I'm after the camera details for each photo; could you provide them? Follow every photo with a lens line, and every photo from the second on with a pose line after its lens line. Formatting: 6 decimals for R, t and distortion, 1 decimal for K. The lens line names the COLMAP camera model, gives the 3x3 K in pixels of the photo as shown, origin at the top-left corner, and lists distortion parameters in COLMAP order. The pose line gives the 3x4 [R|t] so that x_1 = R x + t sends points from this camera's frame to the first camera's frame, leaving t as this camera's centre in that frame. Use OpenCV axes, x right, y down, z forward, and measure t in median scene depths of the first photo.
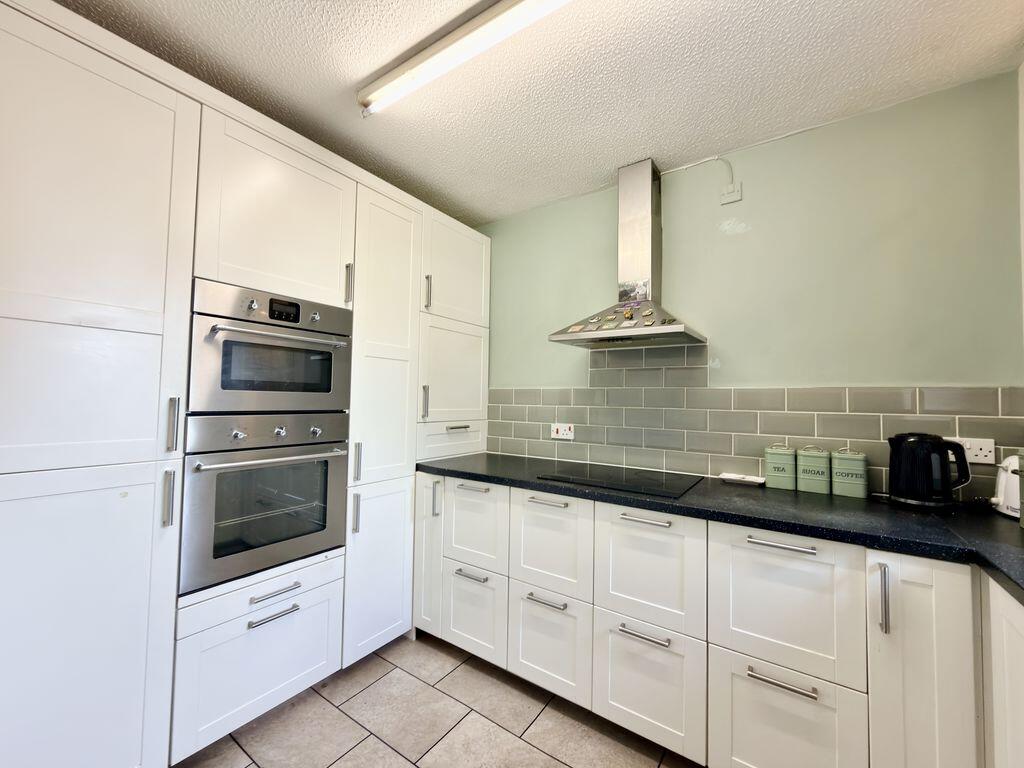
lens RADIAL K [[406.8, 0, 518.4], [0, 406.8, 382.7], [0, 0, 1]] dist [-0.000866, -0.000235]
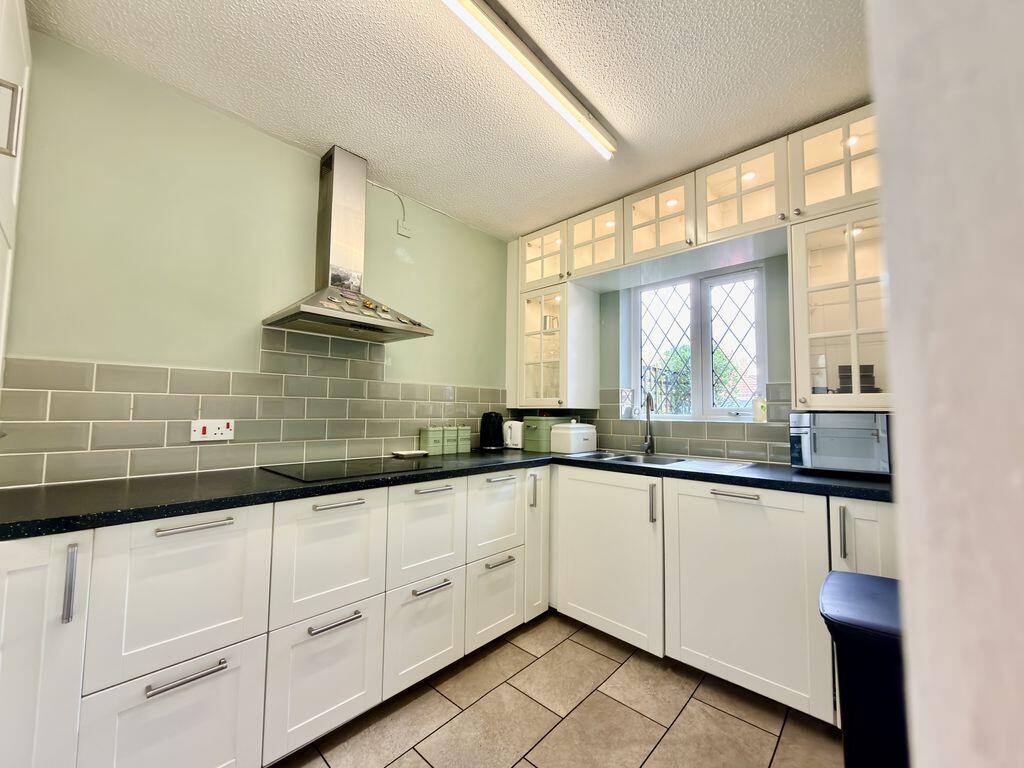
lens RADIAL K [[406.8, 0, 518.4], [0, 406.8, 382.7], [0, 0, 1]] dist [-0.000866, -0.000235]
pose [[0.097138, 0.033170, 0.994718, -0.685391], [-0.080966, 0.996395, -0.025320, 0.013177], [-0.991972, -0.078079, 0.099474, 0.495260]]
